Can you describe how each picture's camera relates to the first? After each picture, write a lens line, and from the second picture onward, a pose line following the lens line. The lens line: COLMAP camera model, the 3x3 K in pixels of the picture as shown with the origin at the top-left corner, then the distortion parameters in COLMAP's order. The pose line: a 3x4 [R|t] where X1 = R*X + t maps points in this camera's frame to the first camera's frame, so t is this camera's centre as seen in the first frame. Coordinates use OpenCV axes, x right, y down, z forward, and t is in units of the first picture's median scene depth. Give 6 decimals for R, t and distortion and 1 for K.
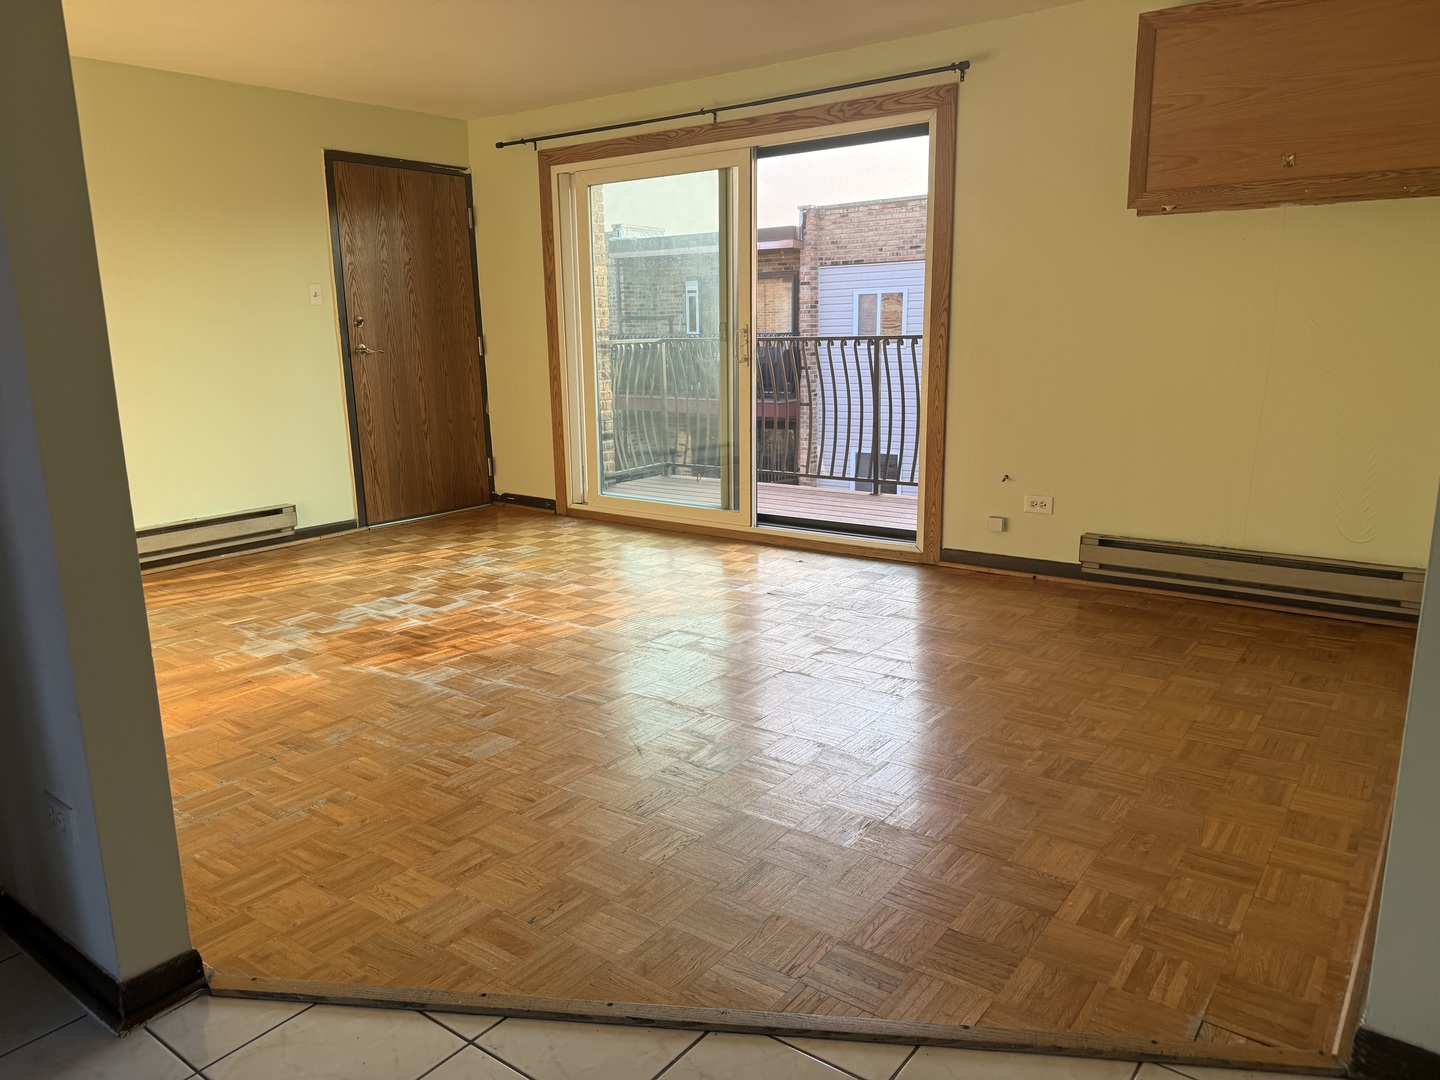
lens RADIAL K [[1012.9, 0, 742.9], [0, 1012.9, 547.3], [0, 0, 1]] dist [0.176890, -0.337734]
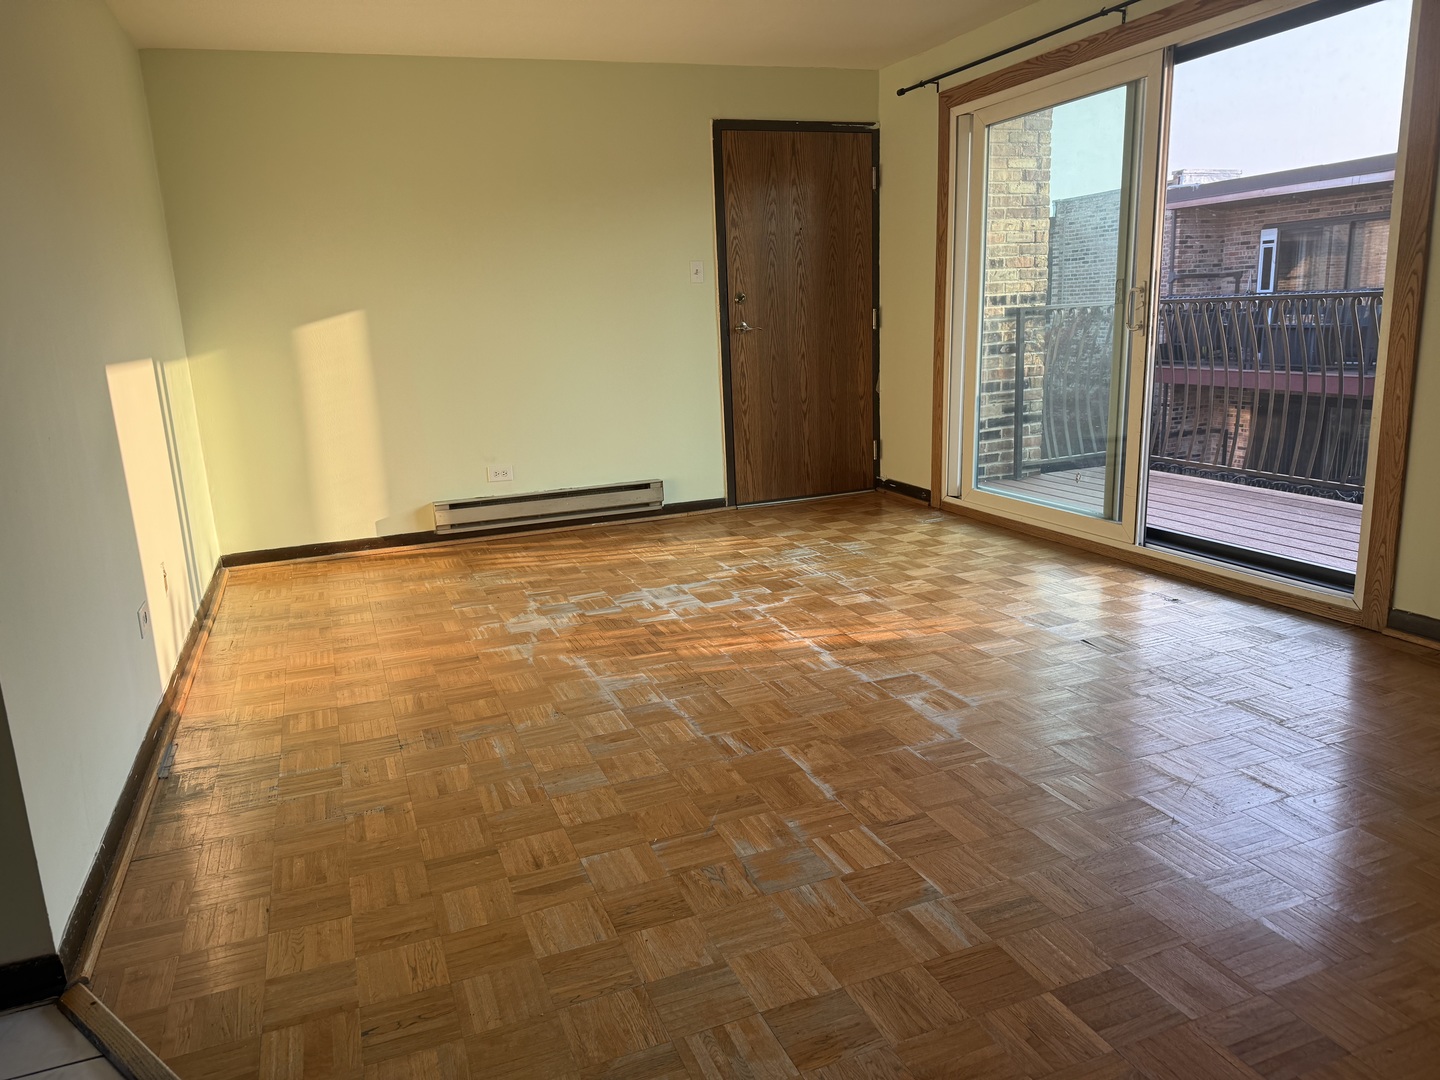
lens RADIAL K [[1012.9, 0, 742.9], [0, 1012.9, 547.3], [0, 0, 1]] dist [0.176890, -0.337734]
pose [[0.844156, 0.100797, -0.526536, 0.169061], [-0.085287, 0.994907, 0.053724, -0.034914], [0.529269, -0.000445, 0.848454, 0.176856]]
